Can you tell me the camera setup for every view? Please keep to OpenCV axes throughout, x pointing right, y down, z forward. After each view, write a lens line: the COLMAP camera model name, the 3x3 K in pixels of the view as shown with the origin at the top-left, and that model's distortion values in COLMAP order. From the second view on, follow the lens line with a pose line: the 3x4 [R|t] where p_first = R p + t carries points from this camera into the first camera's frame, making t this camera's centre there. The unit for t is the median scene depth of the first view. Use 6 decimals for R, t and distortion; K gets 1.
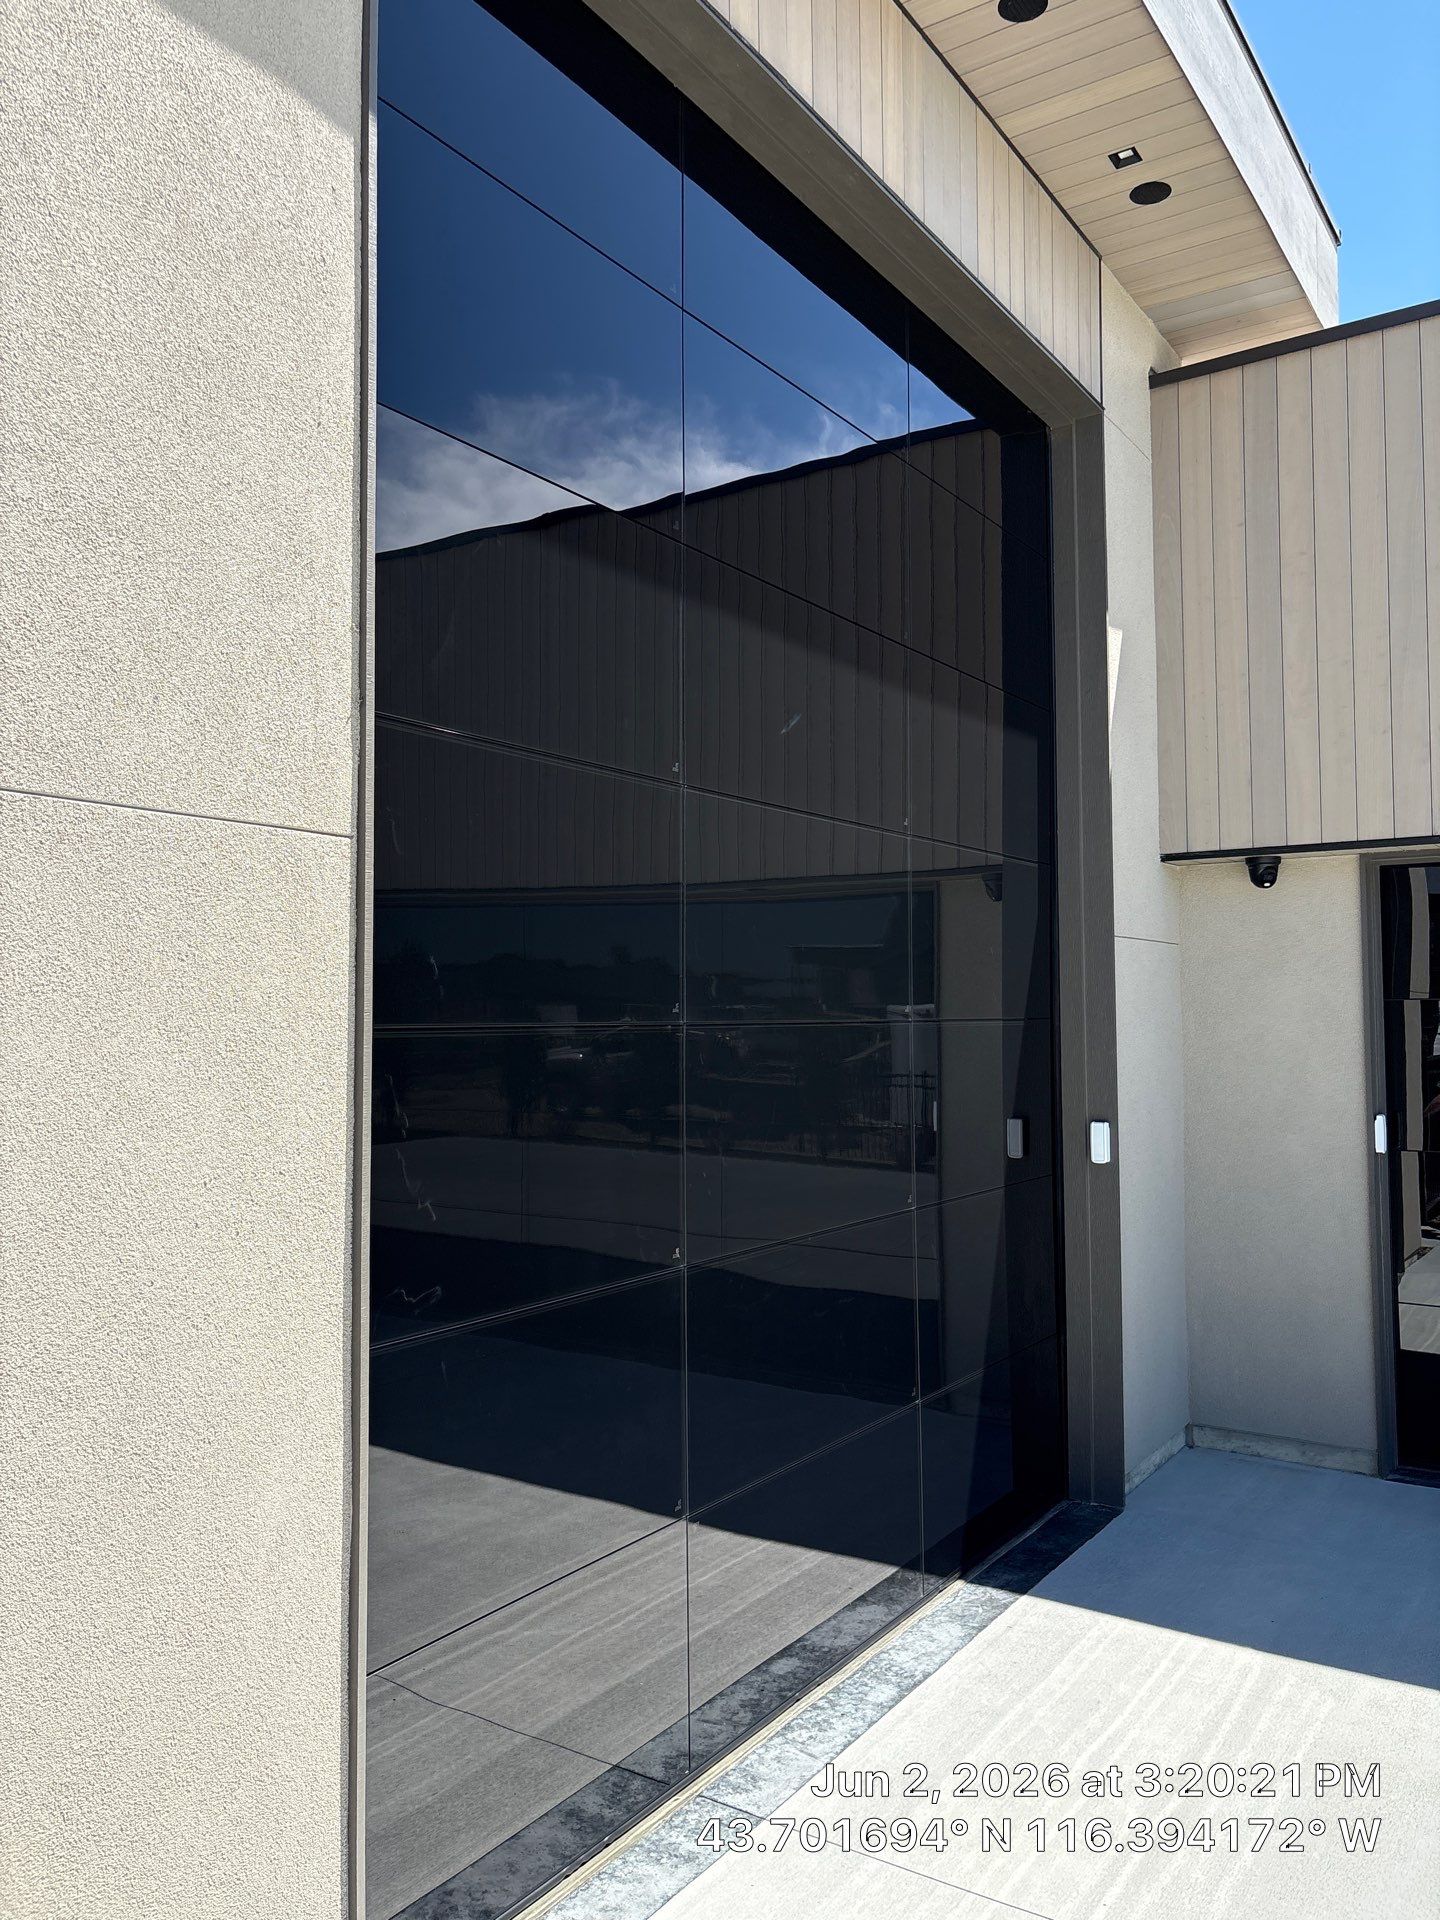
lens RADIAL K [[1449.1, 0, 722.4], [0, 1449.1, 950.2], [0, 0, 1]] dist [0.072703, -0.088494]
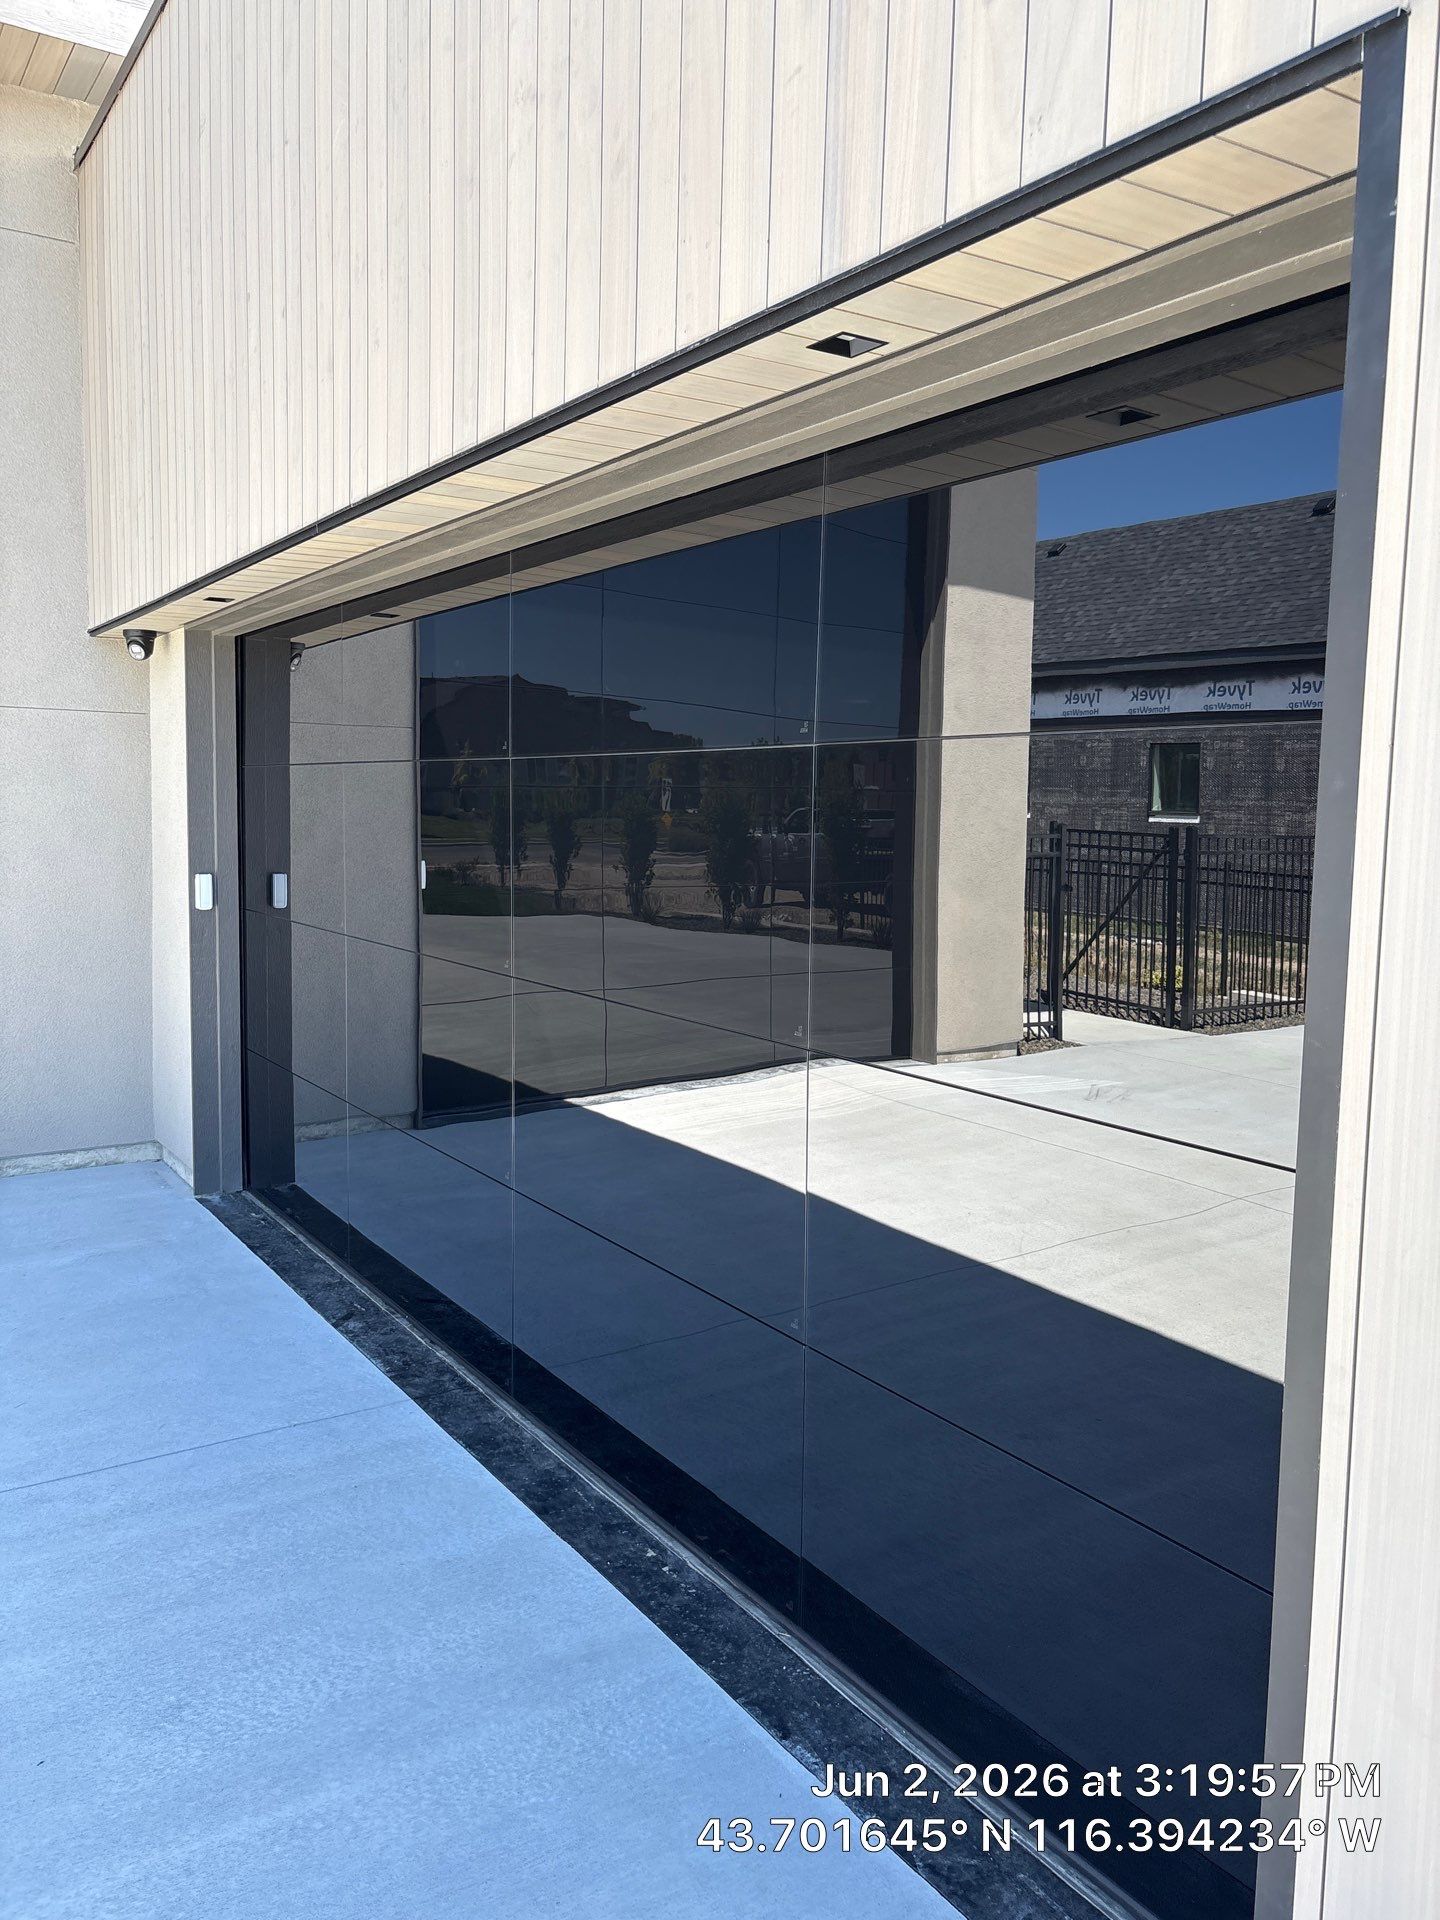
lens RADIAL K [[1439.3, 0, 698.9], [0, 1439.3, 950.1], [0, 0, 1]] dist [0.020455, 0.002703]
pose [[0.917559, 0.062376, -0.392676, 1.547535], [-0.007157, 0.990048, 0.140545, 0.021204], [0.397535, -0.126148, 0.908874, 0.221451]]
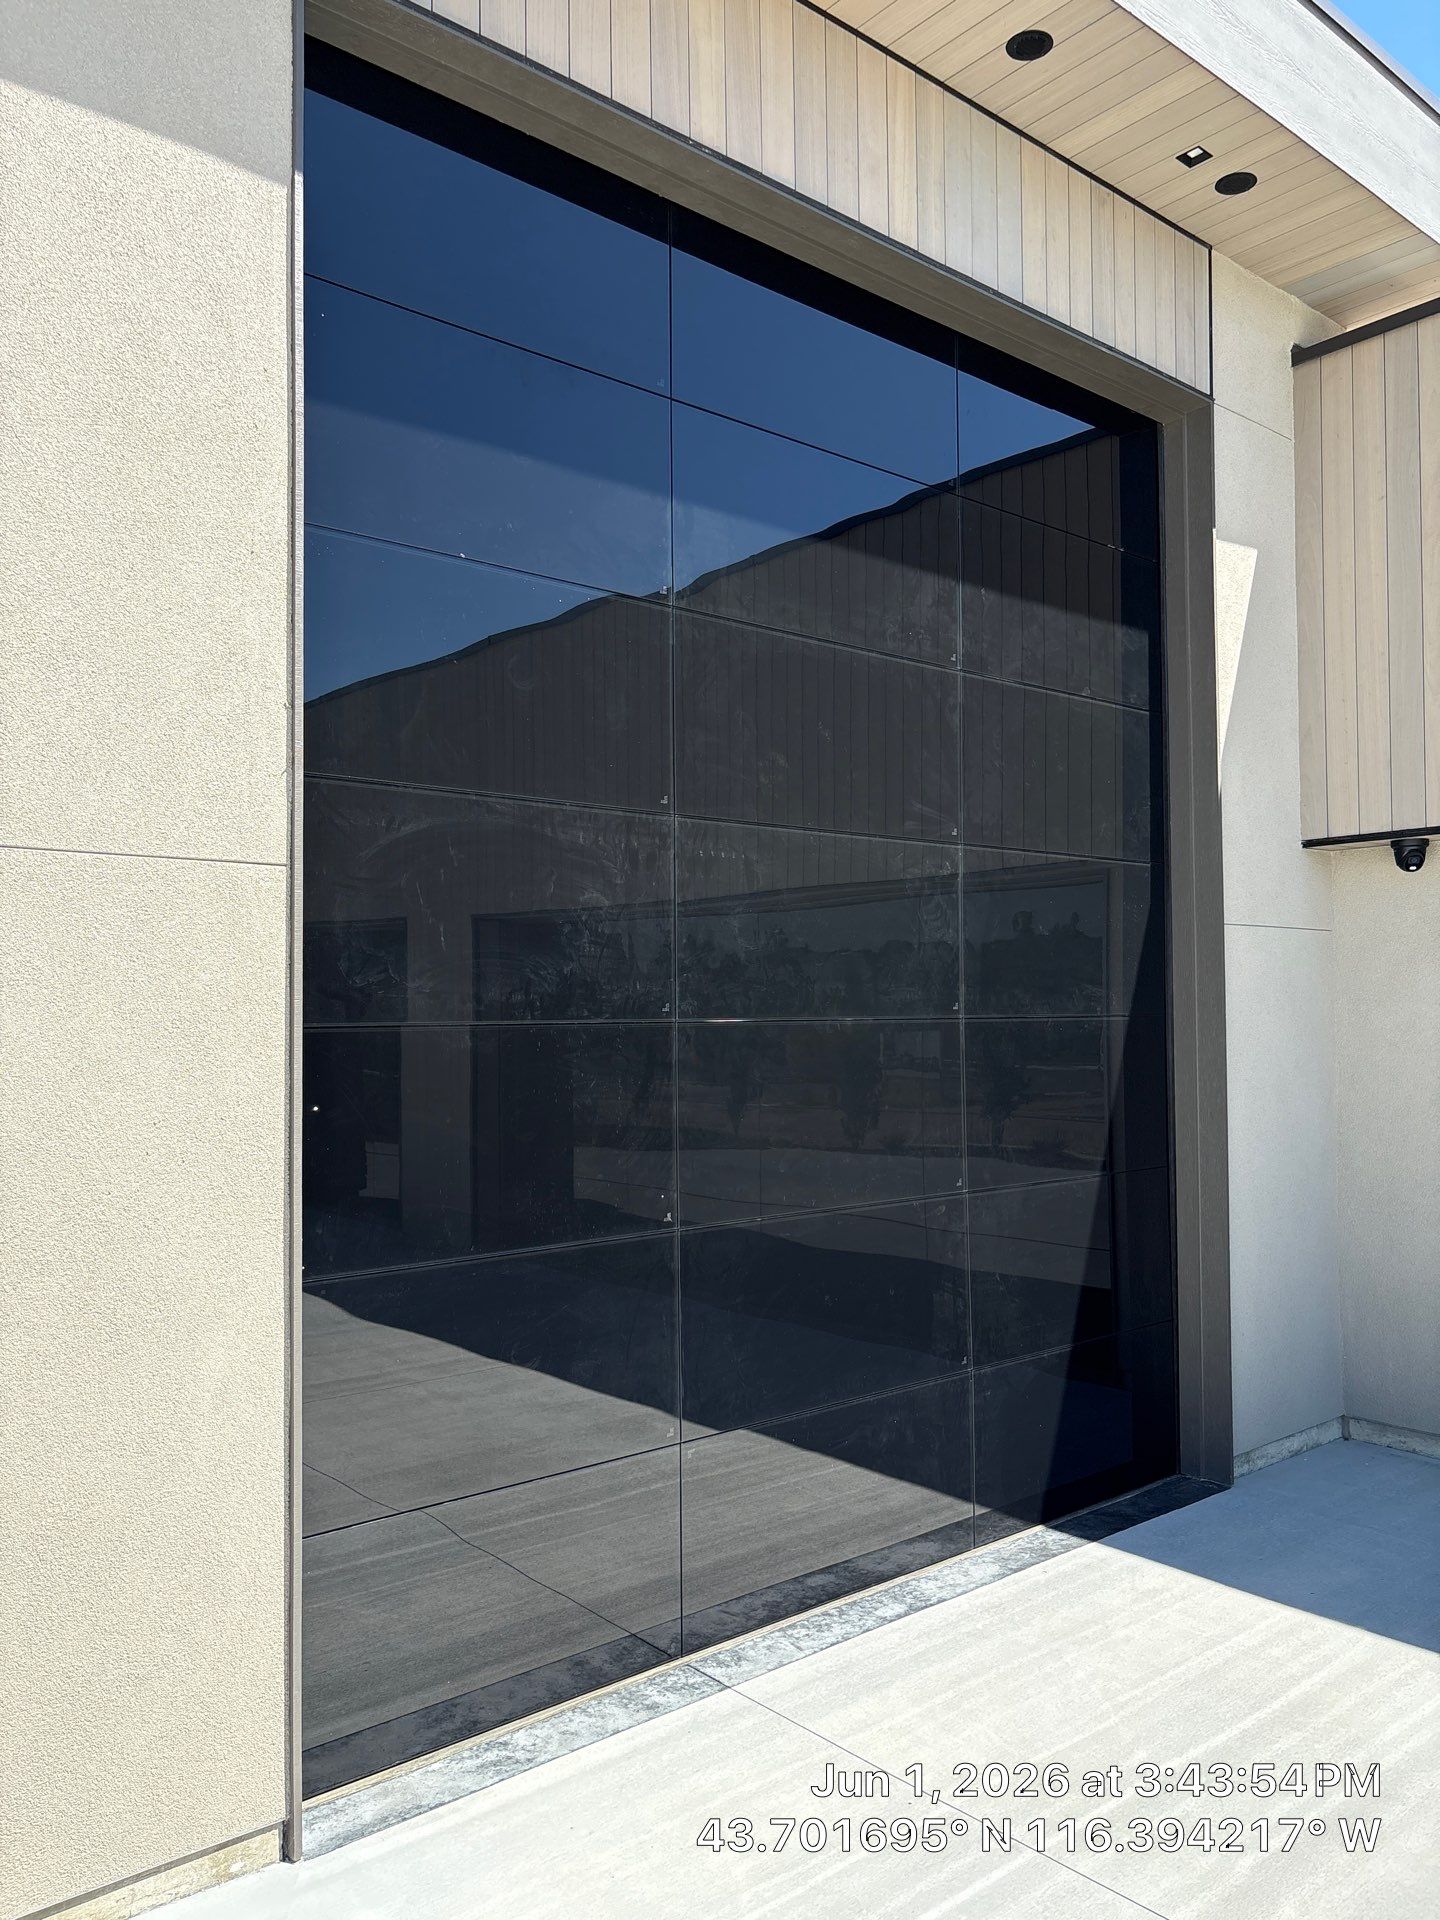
lens RADIAL K [[1430.0, 0, 696.5], [0, 1430.0, 972.2], [0, 0, 1]] dist [0.053778, -0.061339]
pose [[0.960116, -0.008869, -0.279462, 0.240118], [0.014499, 0.999731, 0.018085, -0.000056], [0.279226, -0.021416, 0.959987, -0.071559]]
